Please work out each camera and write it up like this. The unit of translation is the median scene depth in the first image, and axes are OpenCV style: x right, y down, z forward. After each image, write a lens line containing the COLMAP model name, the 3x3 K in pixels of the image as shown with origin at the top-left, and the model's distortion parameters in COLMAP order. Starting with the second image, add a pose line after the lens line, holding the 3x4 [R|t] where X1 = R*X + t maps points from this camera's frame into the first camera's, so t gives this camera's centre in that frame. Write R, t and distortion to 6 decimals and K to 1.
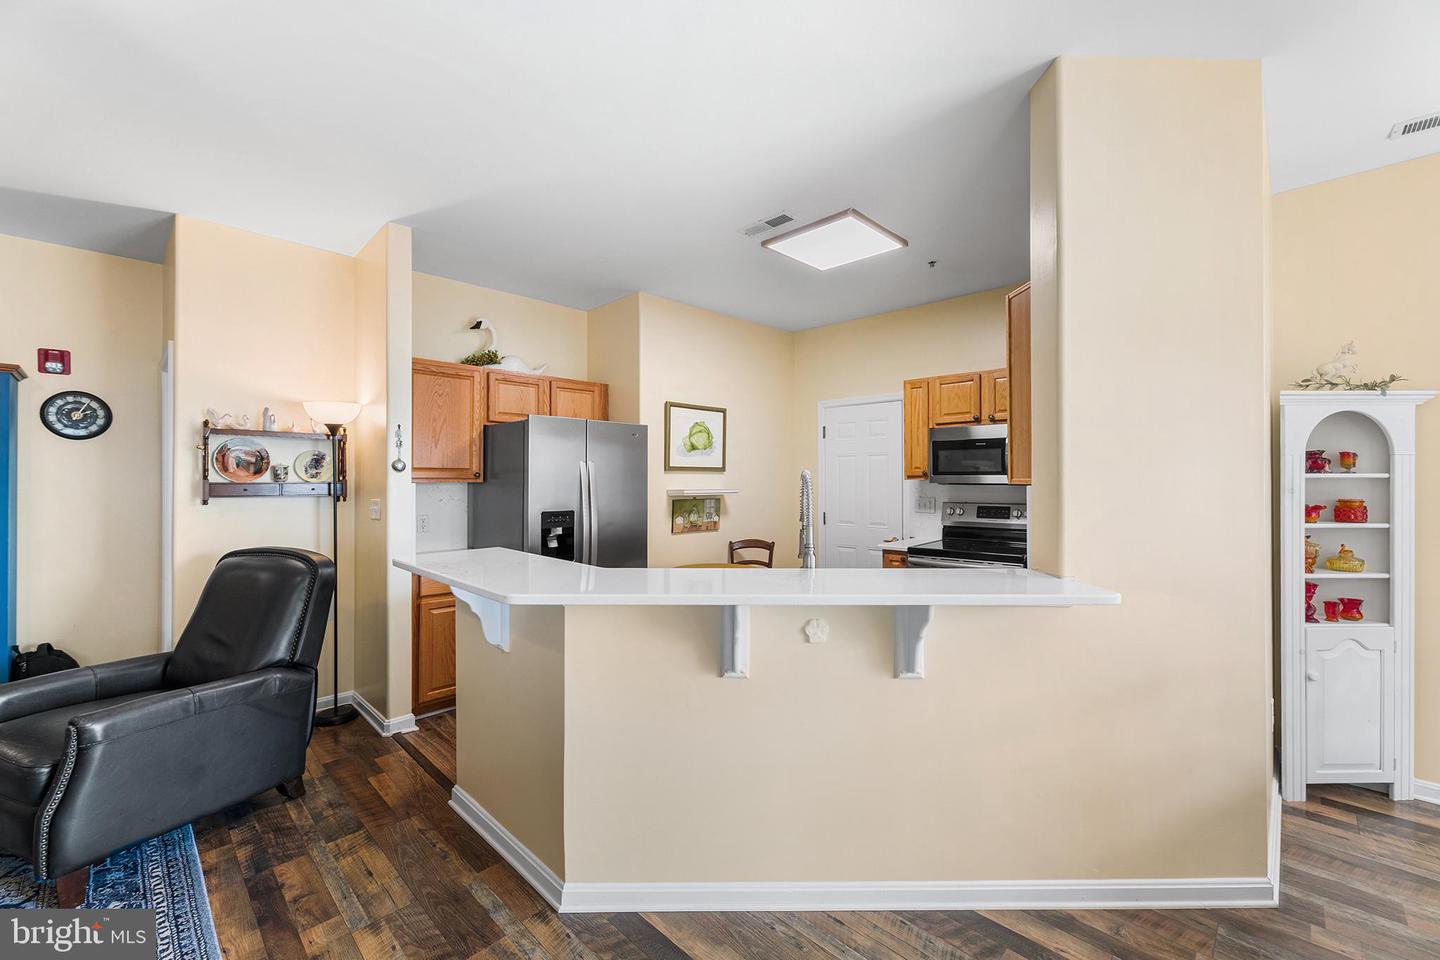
lens RADIAL K [[575.4, 0, 748.3], [0, 575.4, 477.6], [0, 0, 1]] dist [0.000140, 0.000022]
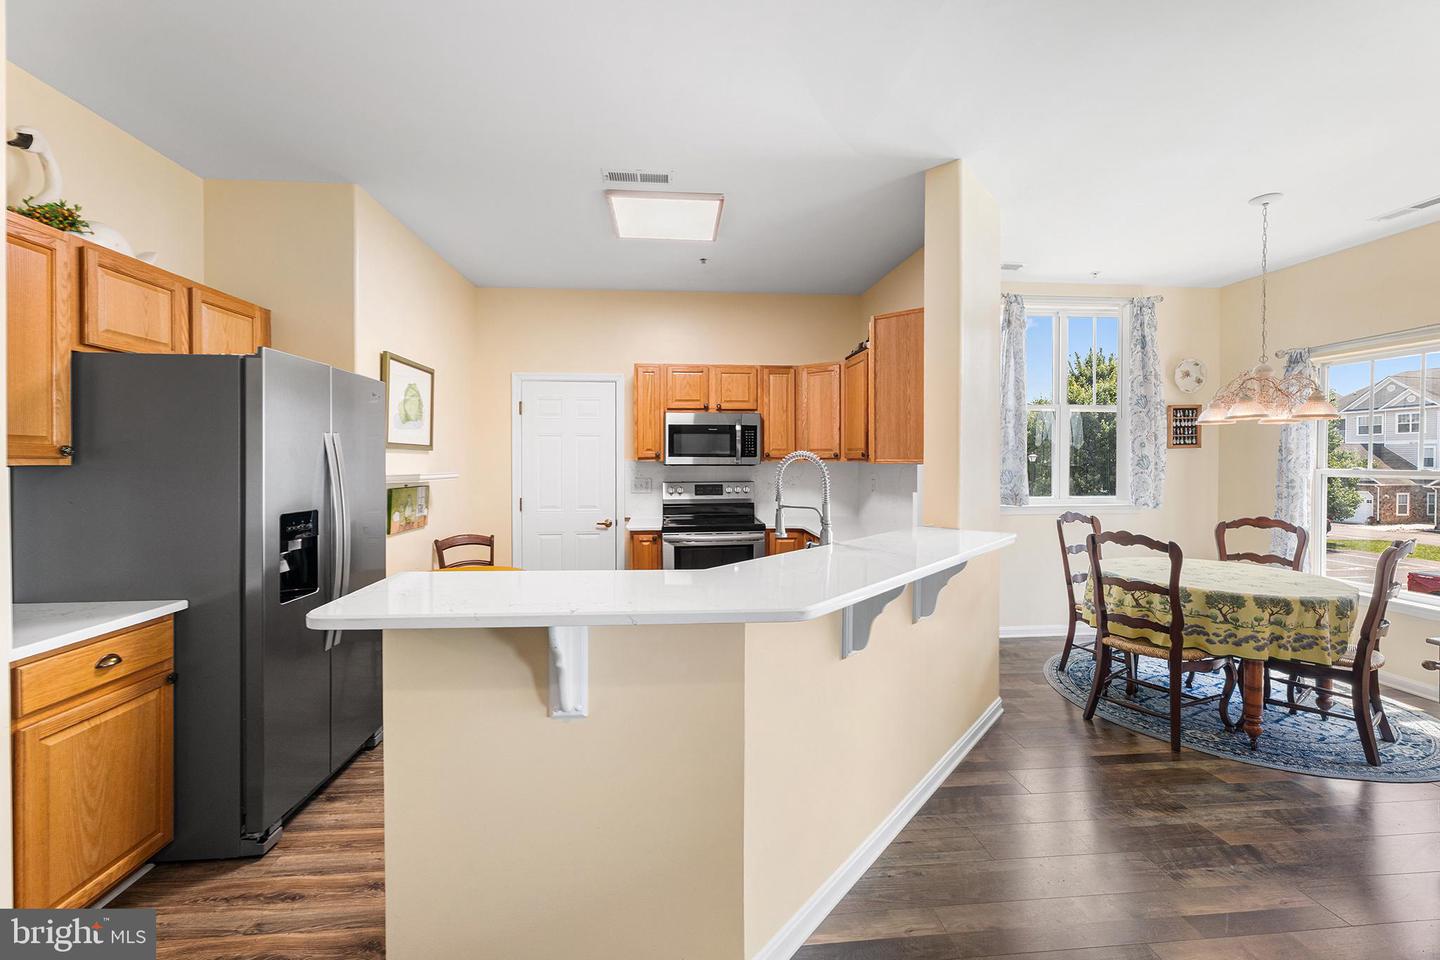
lens RADIAL K [[575.4, 0, 722.1], [0, 575.4, 467.9], [0, 0, 1]] dist [0.000140, 0.000022]
pose [[0.668408, -0.007991, 0.743752, -0.407051], [-0.002003, 0.999919, 0.012543, 0.002510], [-0.743792, -0.009873, 0.668338, 0.219977]]
